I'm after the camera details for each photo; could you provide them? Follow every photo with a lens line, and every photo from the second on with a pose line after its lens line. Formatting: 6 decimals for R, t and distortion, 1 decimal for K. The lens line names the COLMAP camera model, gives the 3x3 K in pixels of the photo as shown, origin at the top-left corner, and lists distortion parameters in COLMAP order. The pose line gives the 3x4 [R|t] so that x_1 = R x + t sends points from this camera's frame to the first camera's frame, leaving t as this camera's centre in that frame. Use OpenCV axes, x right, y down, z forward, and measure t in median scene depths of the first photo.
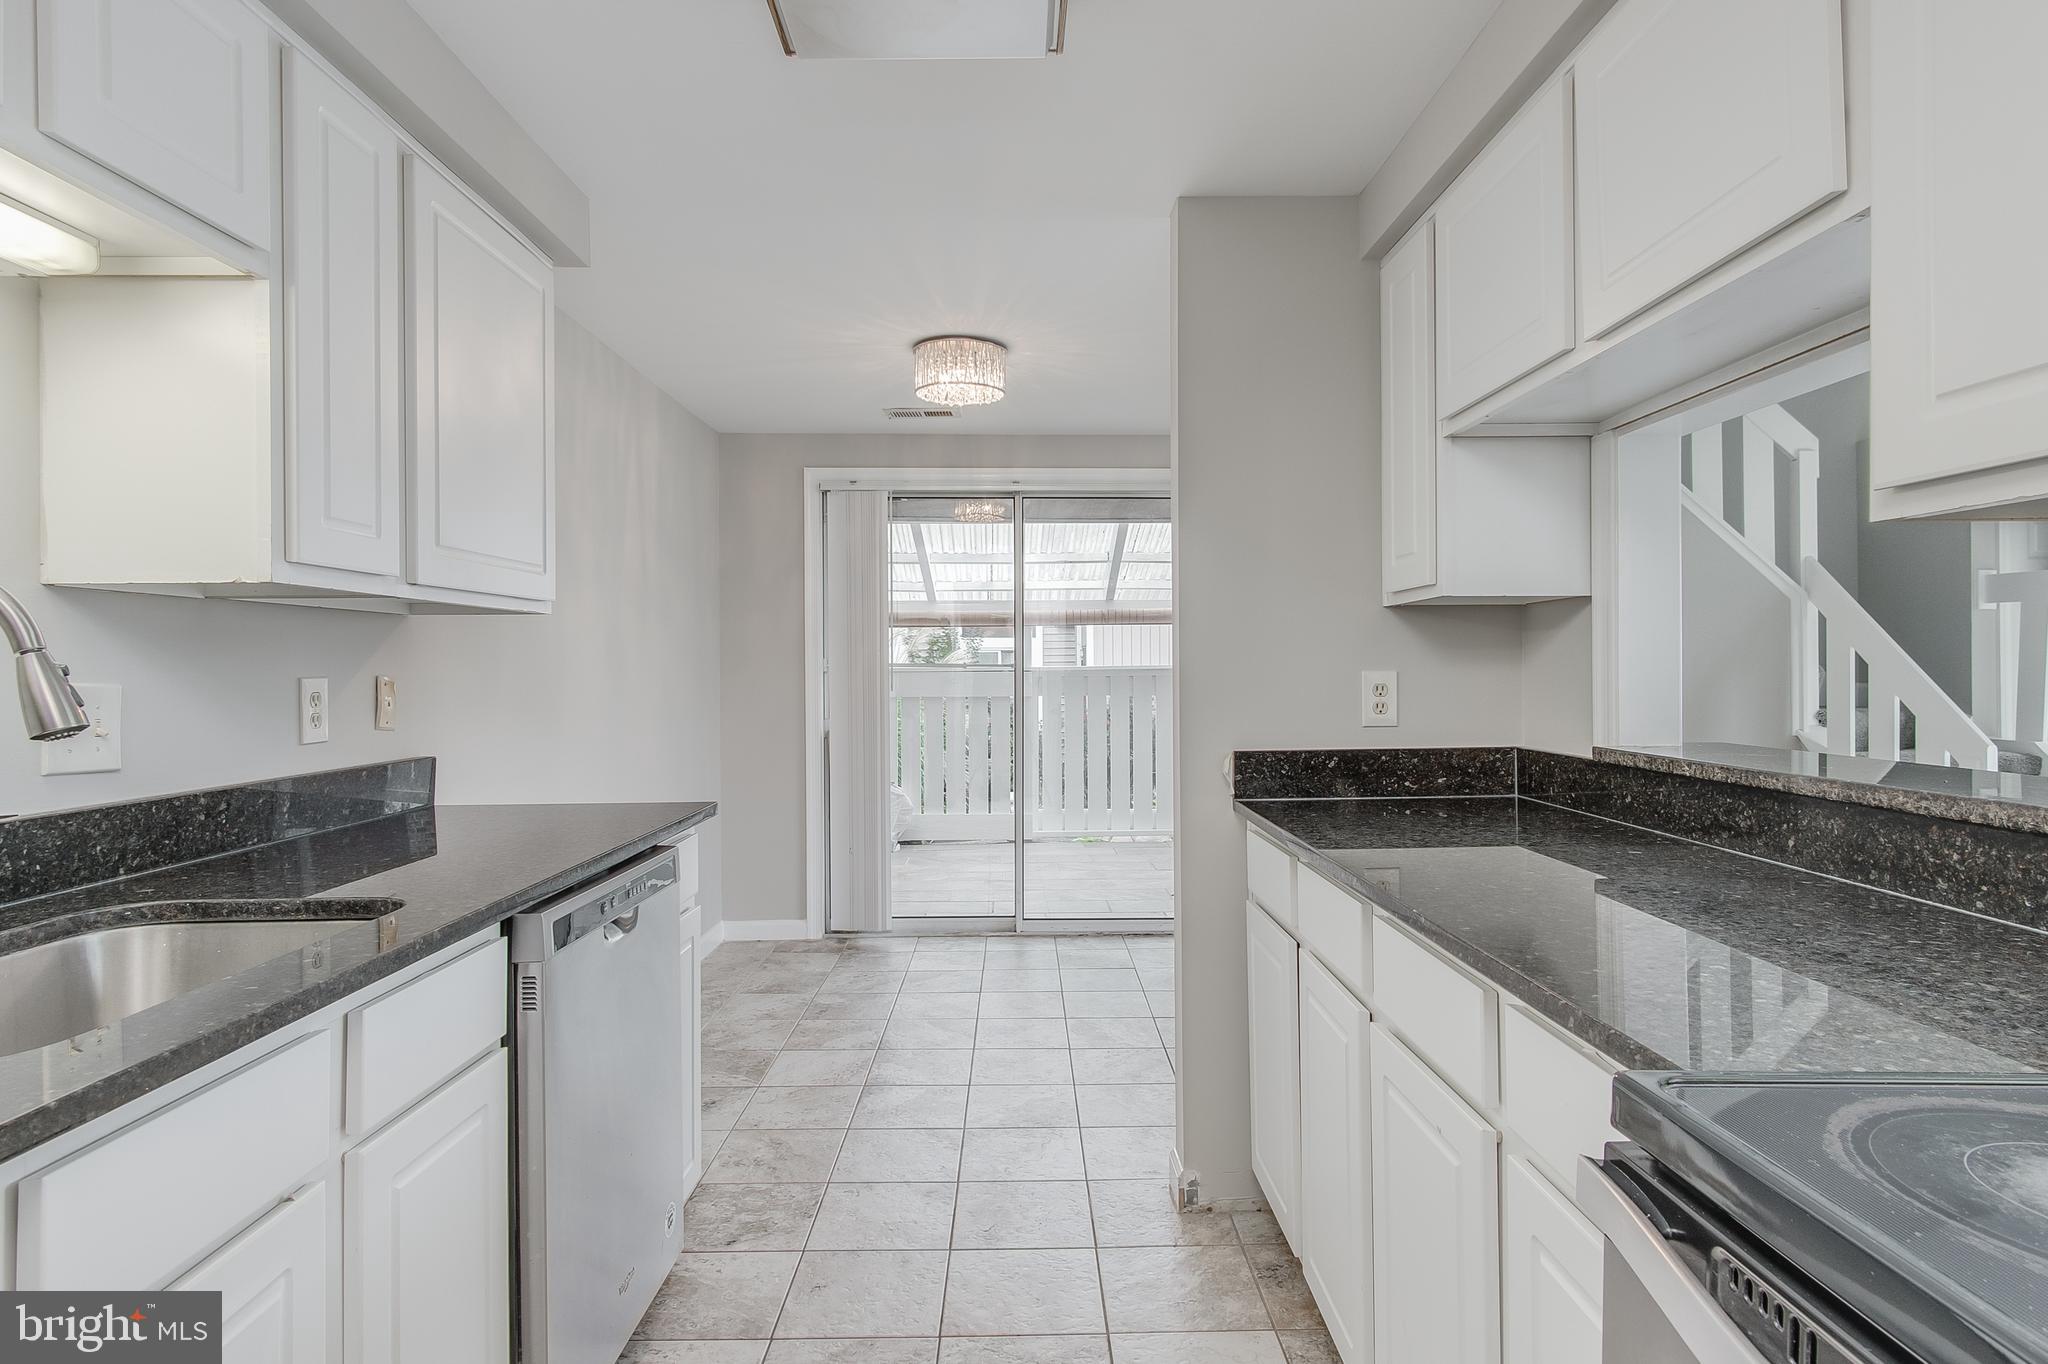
lens RADIAL K [[1106.0, 0, 1033.4], [0, 1106.0, 667.1], [0, 0, 1]] dist [0.007796, -0.000854]
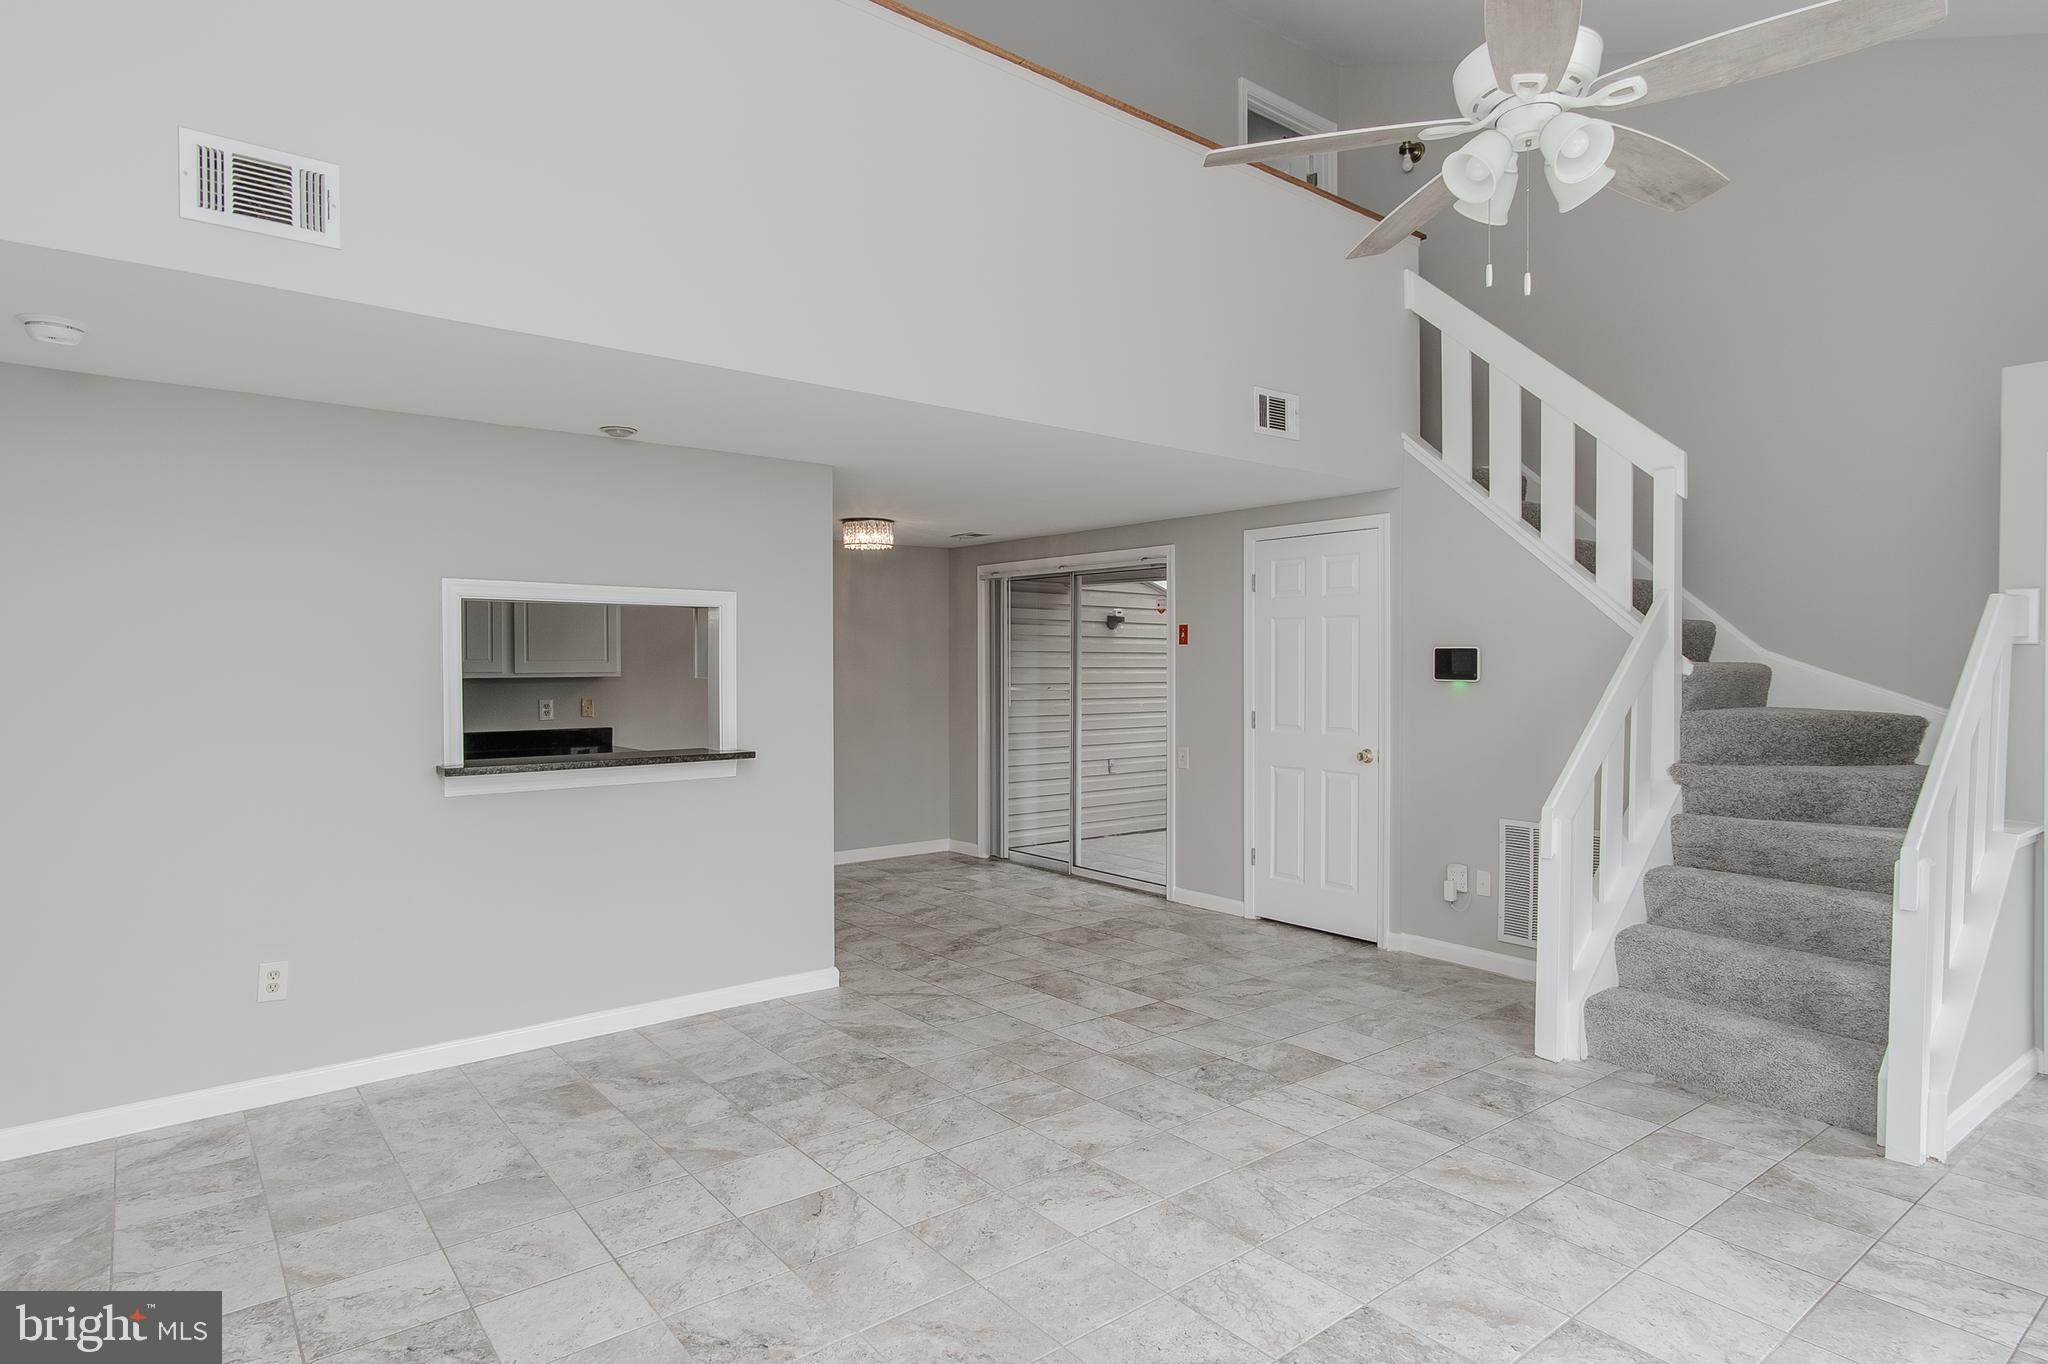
lens RADIAL K [[1106.0, 0, 1043.1], [0, 1106.0, 679.7], [0, 0, 1]] dist [0.007796, -0.000854]
pose [[0.620899, 0.016115, -0.783725, 1.118028], [-0.000751, 0.999800, 0.019963, -0.046091], [0.783890, -0.011806, 0.620787, 0.068136]]
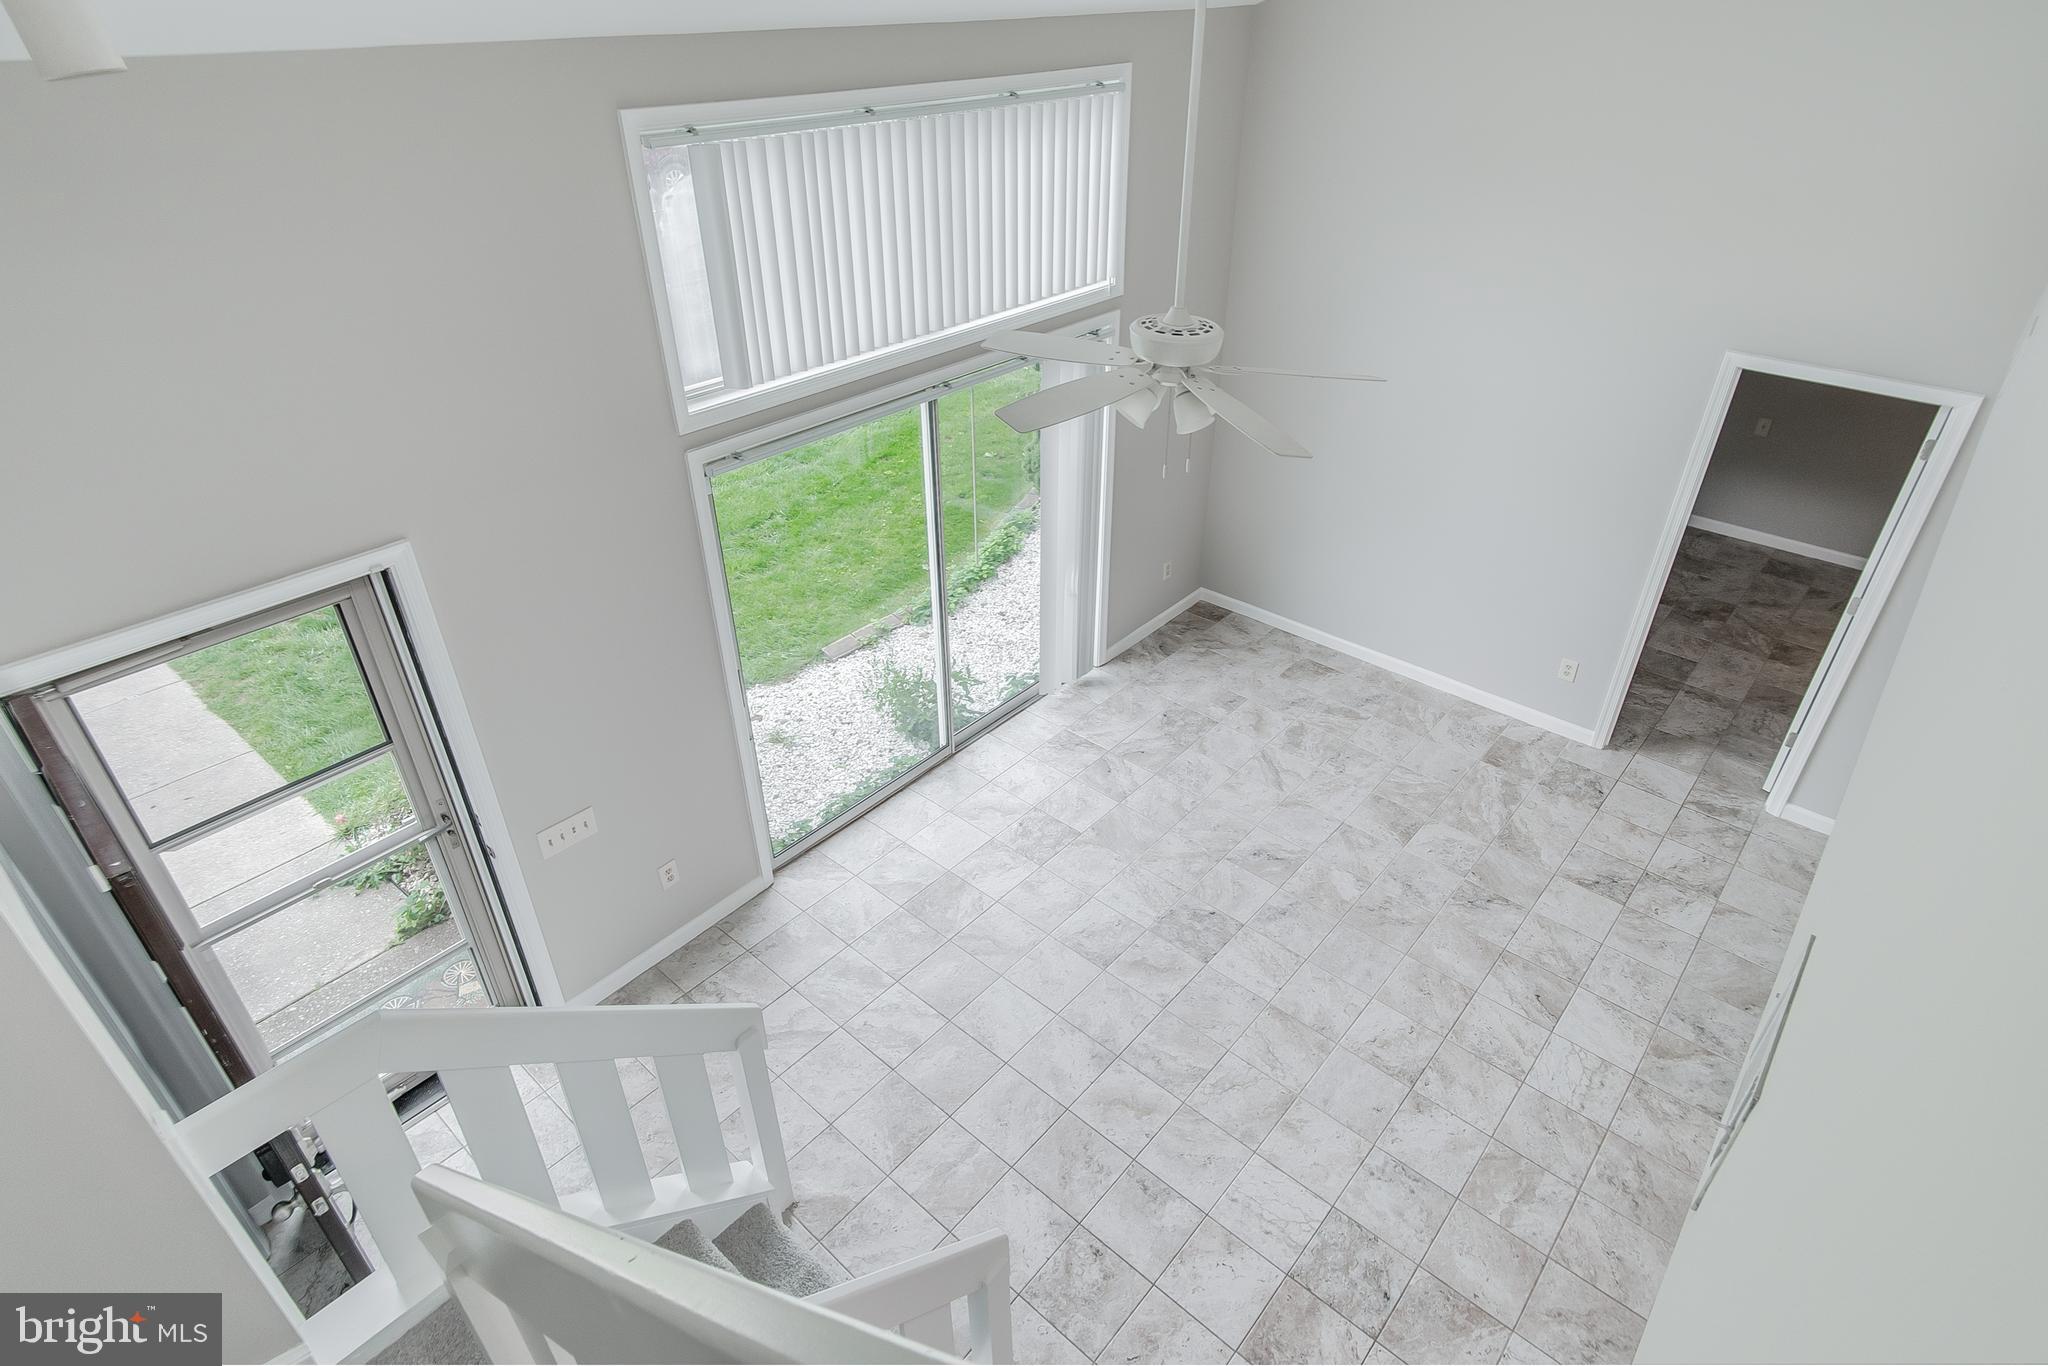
lens RADIAL K [[1106.0, 0, 1037.5], [0, 1106.0, 665.2], [0, 0, 1]] dist [0.007796, -0.000854]
pose [[-0.749134, -0.356224, 0.558482, 0.502698], [-0.001038, 0.843726, 0.536773, -0.478389], [-0.662417, 0.401536, -0.632434, 1.063695]]
